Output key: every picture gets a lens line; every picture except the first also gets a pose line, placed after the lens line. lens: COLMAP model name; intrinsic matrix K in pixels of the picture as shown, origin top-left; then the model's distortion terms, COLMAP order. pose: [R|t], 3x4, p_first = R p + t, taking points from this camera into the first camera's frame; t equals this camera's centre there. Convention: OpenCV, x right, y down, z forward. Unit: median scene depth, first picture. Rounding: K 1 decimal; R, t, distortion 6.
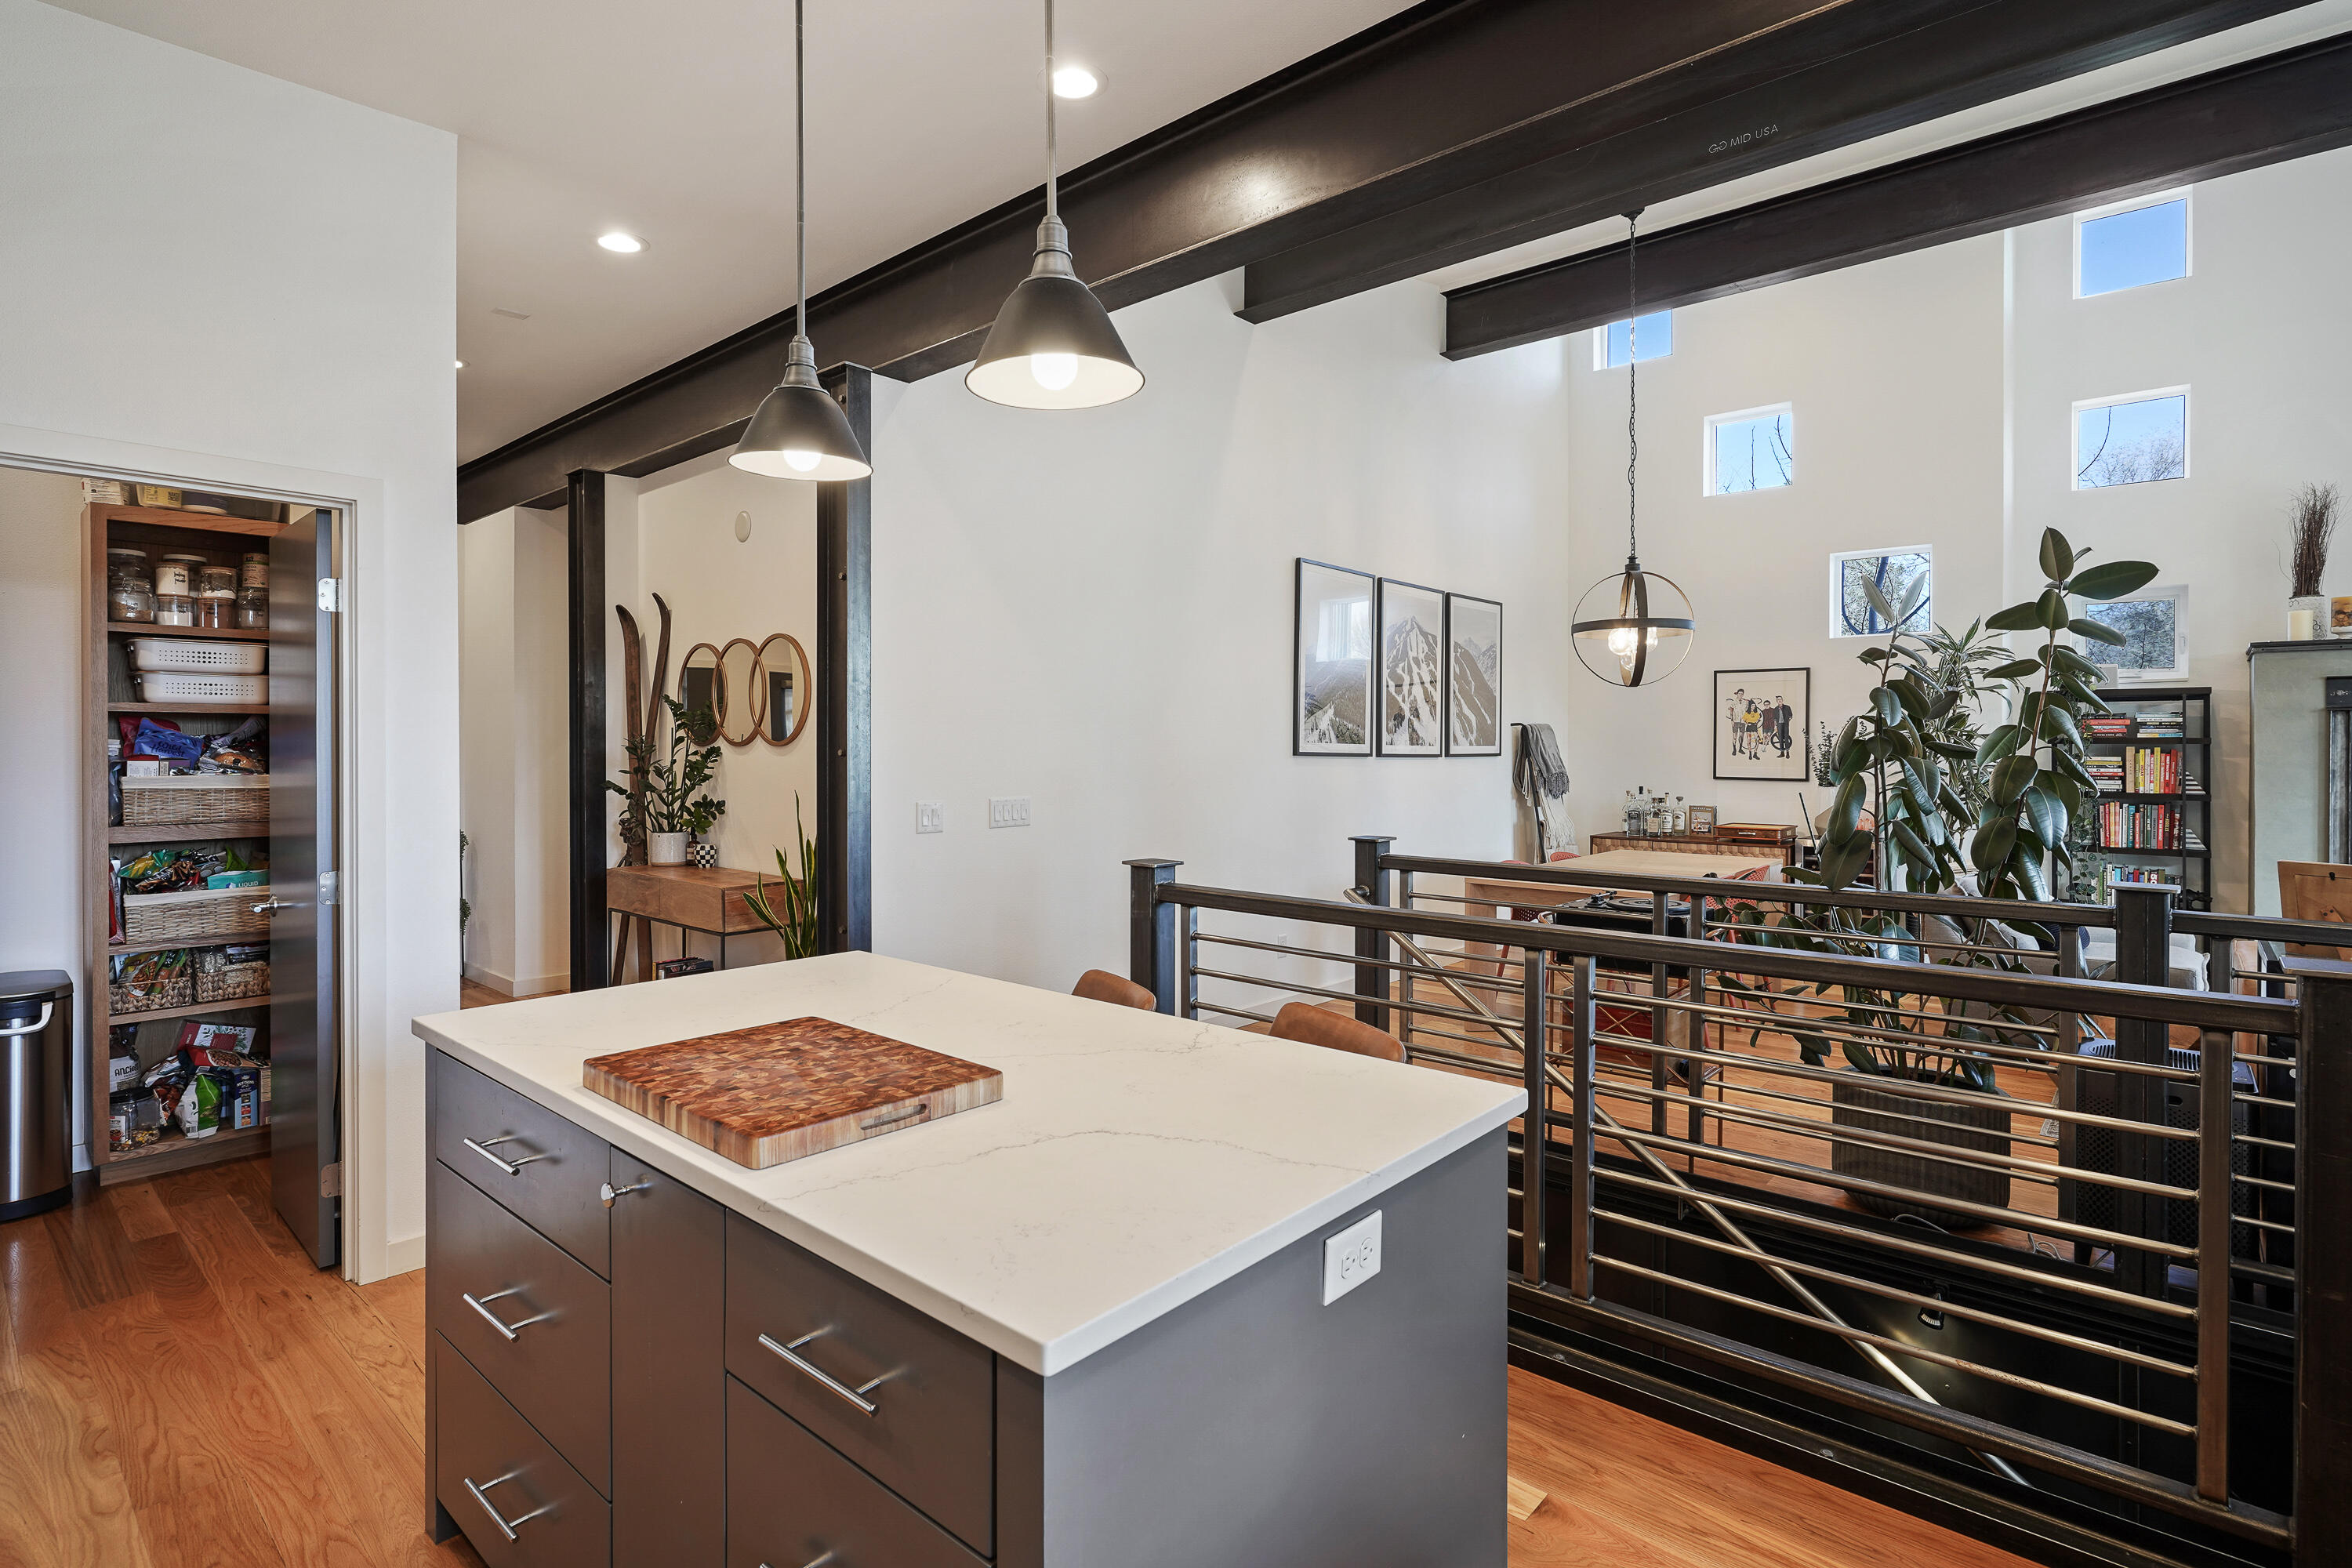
lens RADIAL K [[1151.8, 0, 1173.0], [0, 1151.8, 751.1], [0, 0, 1]] dist [-0.008631, 0.006136]
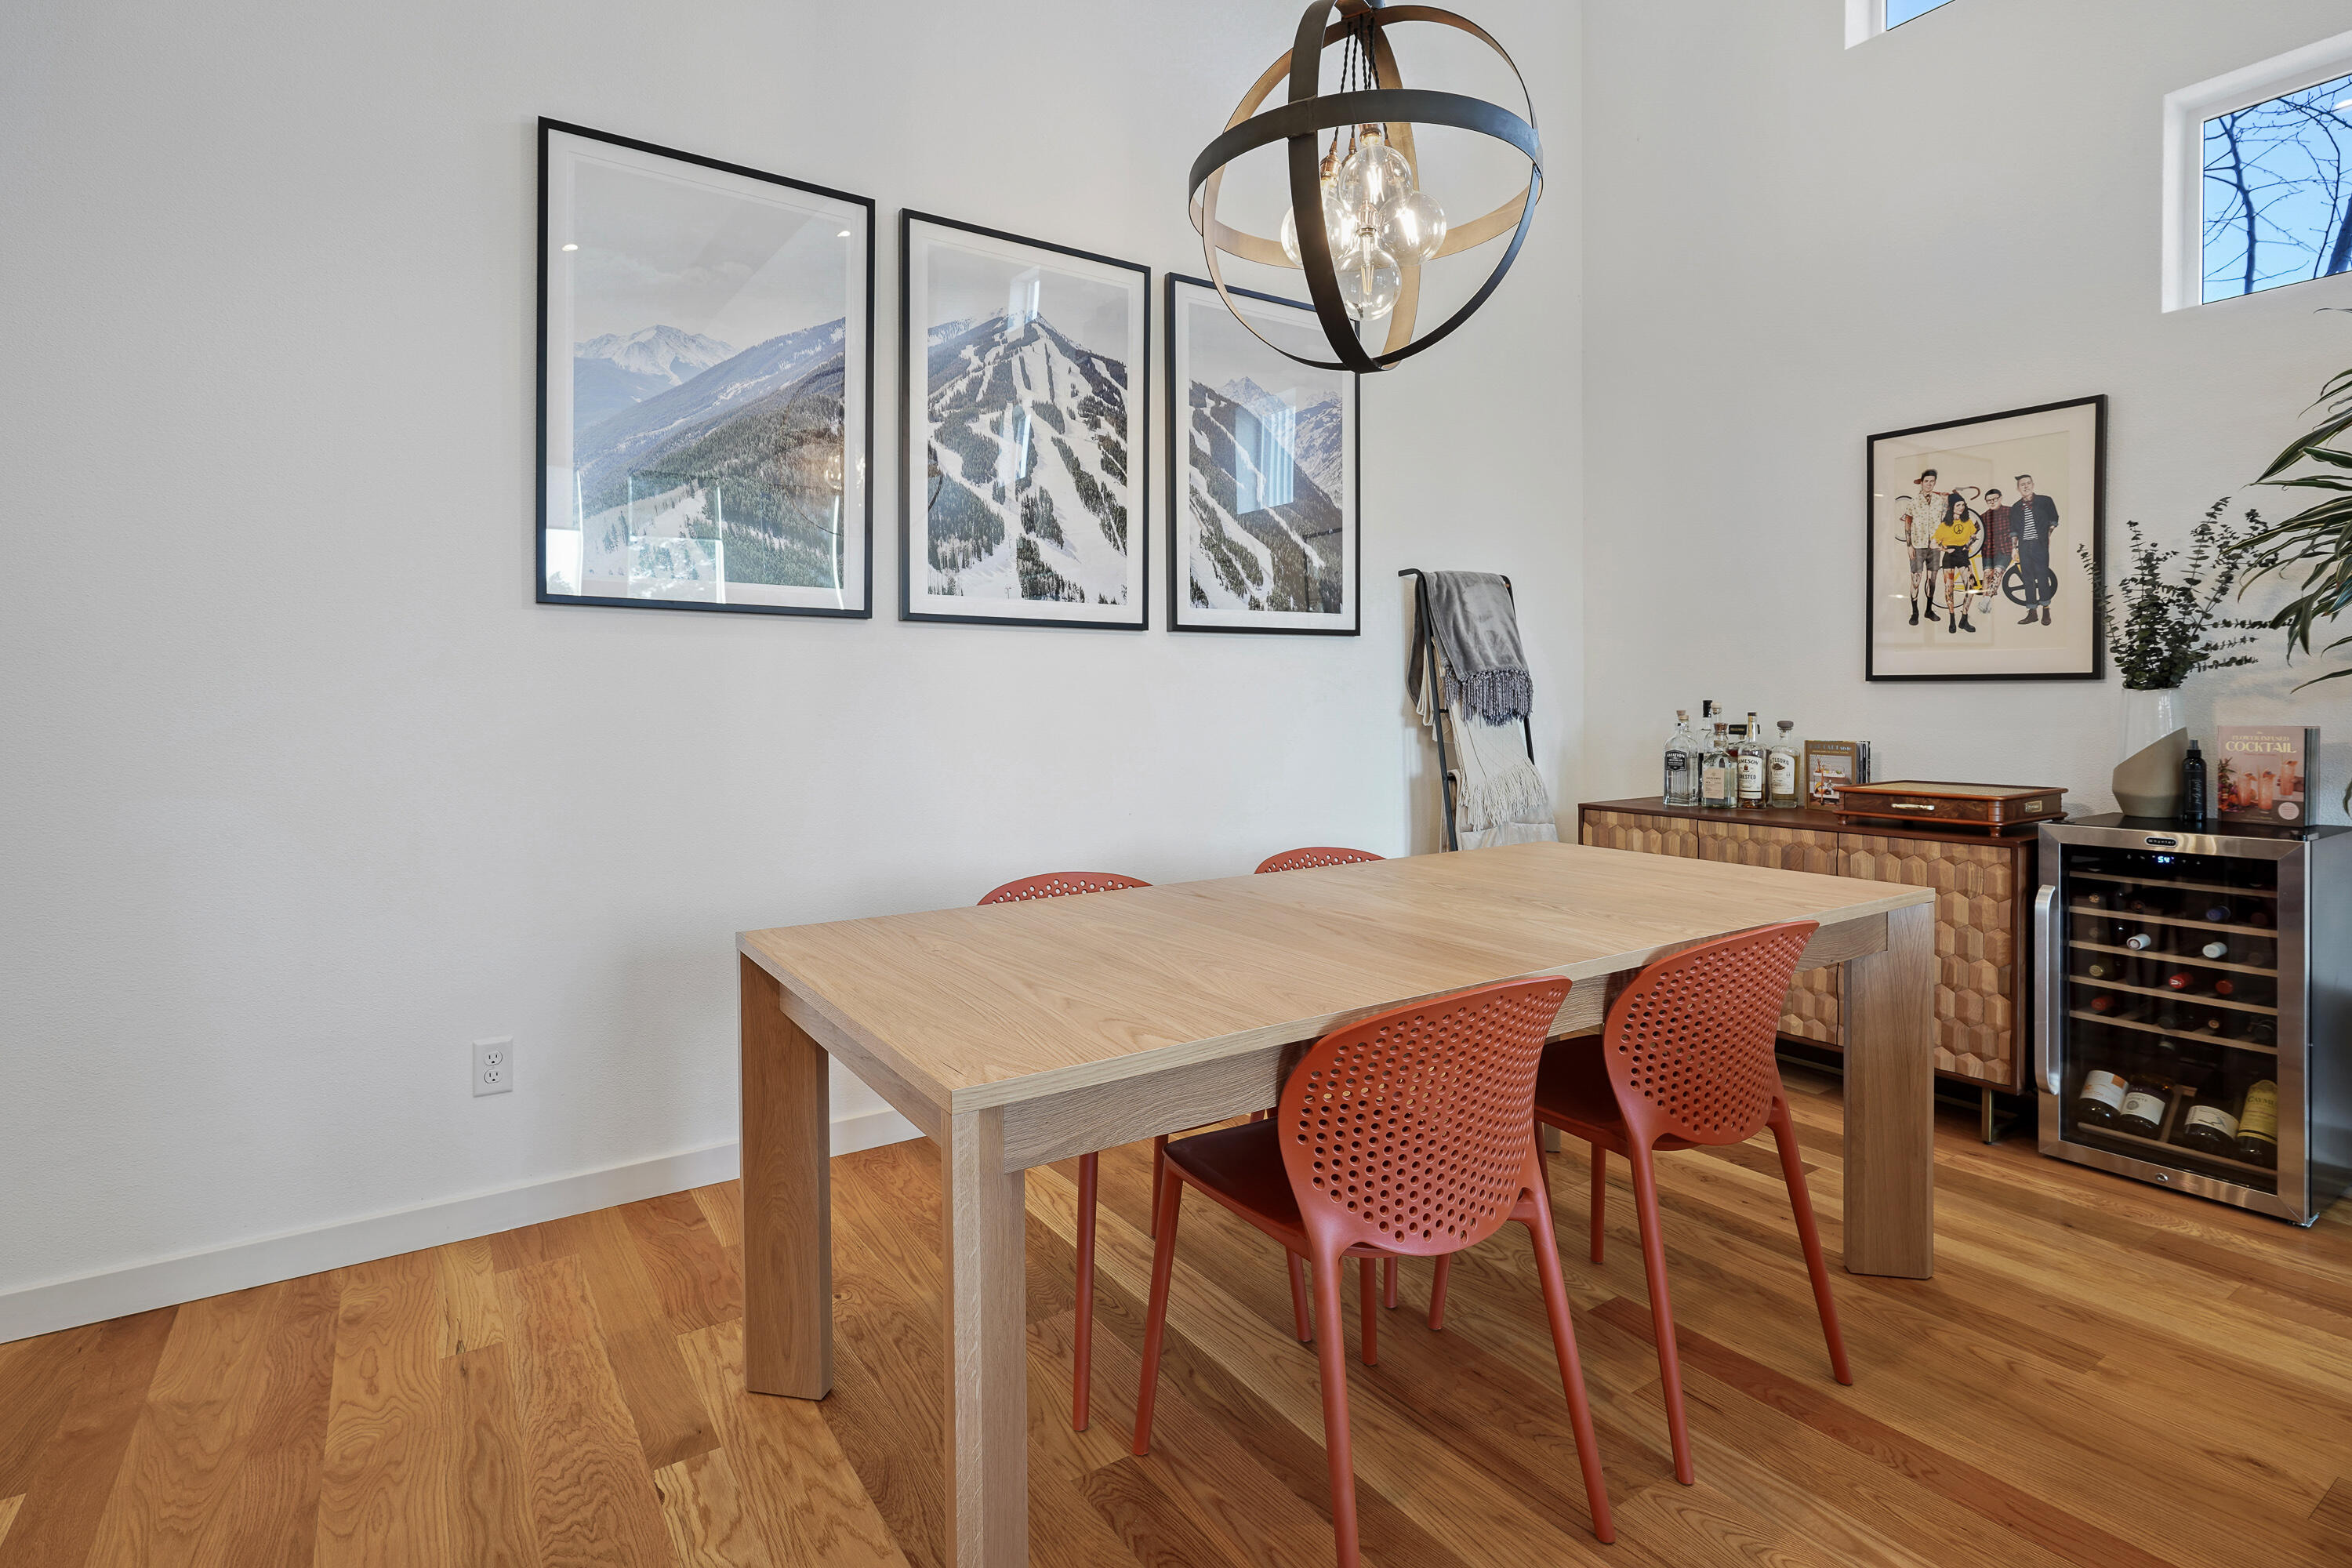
lens RADIAL K [[1151.8, 0, 1175.2], [0, 1151.8, 716.9], [0, 0, 1]] dist [-0.008631, 0.006136]
pose [[0.965617, -0.002515, -0.259958, 0.381801], [0.005952, 0.999905, 0.012435, 0.036153], [0.259902, -0.013555, 0.965540, 0.585333]]
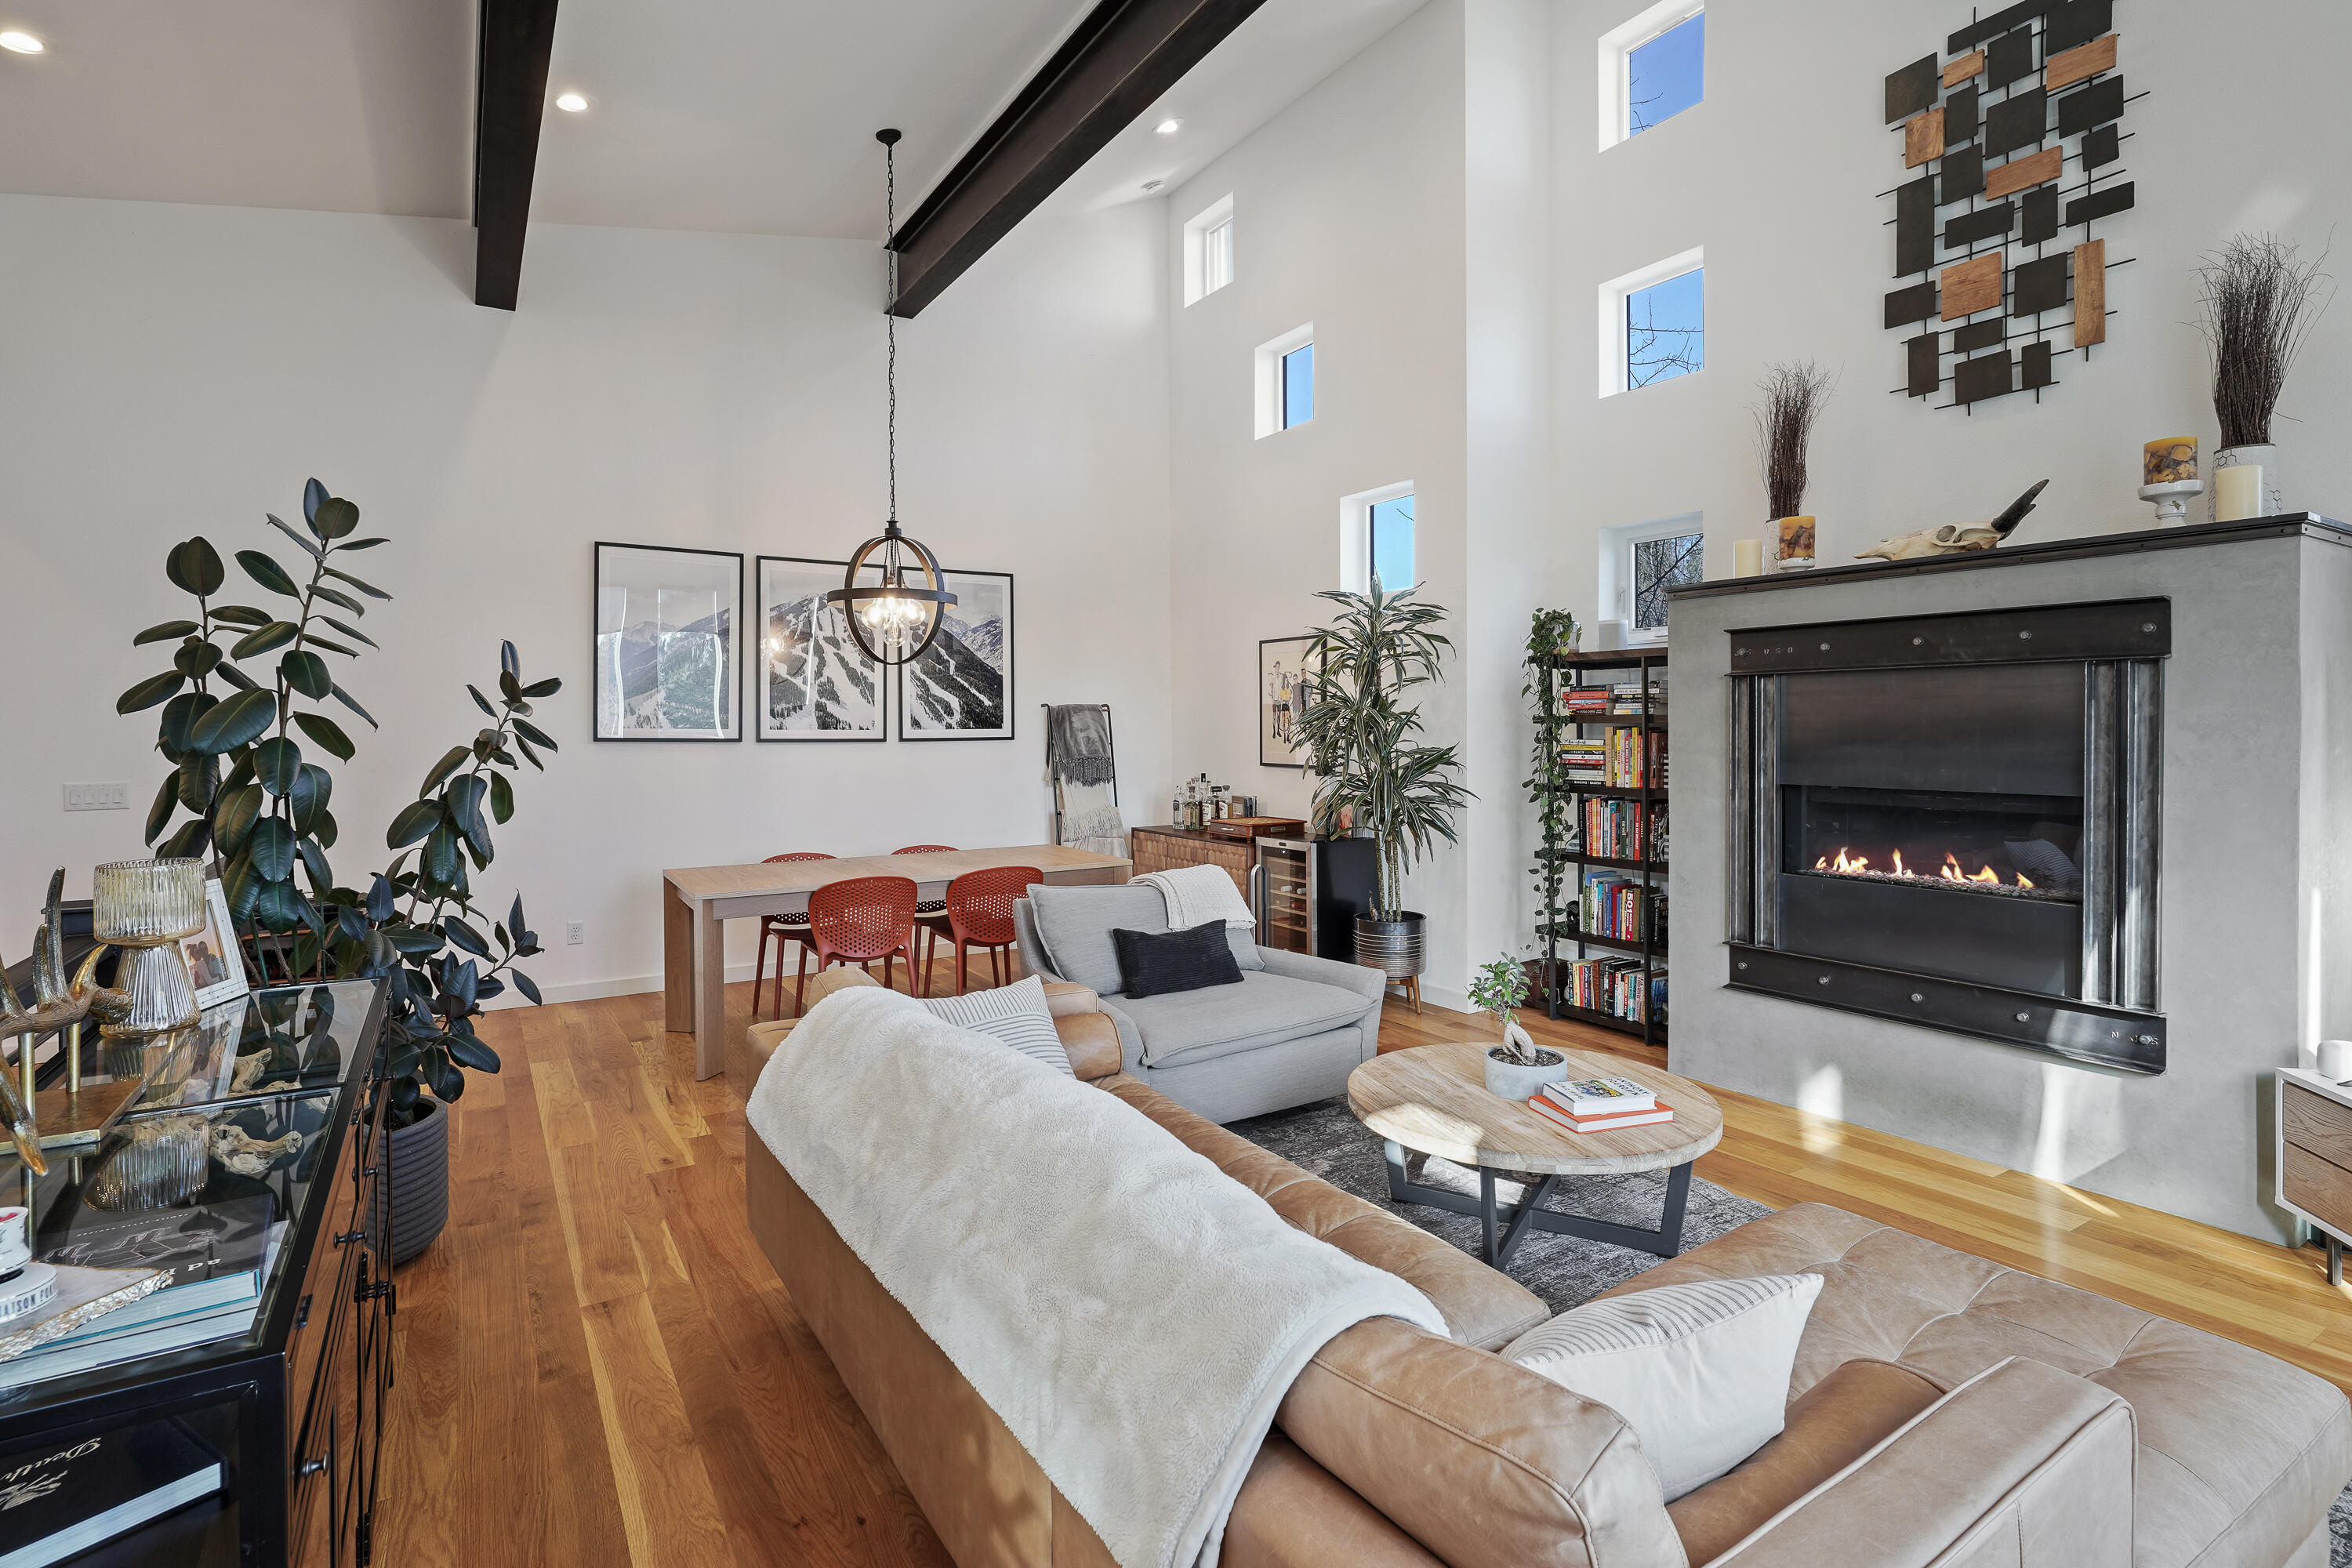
lens RADIAL K [[1151.8, 0, 1181.5], [0, 1151.8, 740.8], [0, 0, 1]] dist [-0.008631, 0.006136]
pose [[0.957703, -0.002425, -0.287749, 0.771980], [0.005211, 0.999947, 0.008914, -0.002627], [0.287713, -0.010036, 0.957664, 0.175963]]
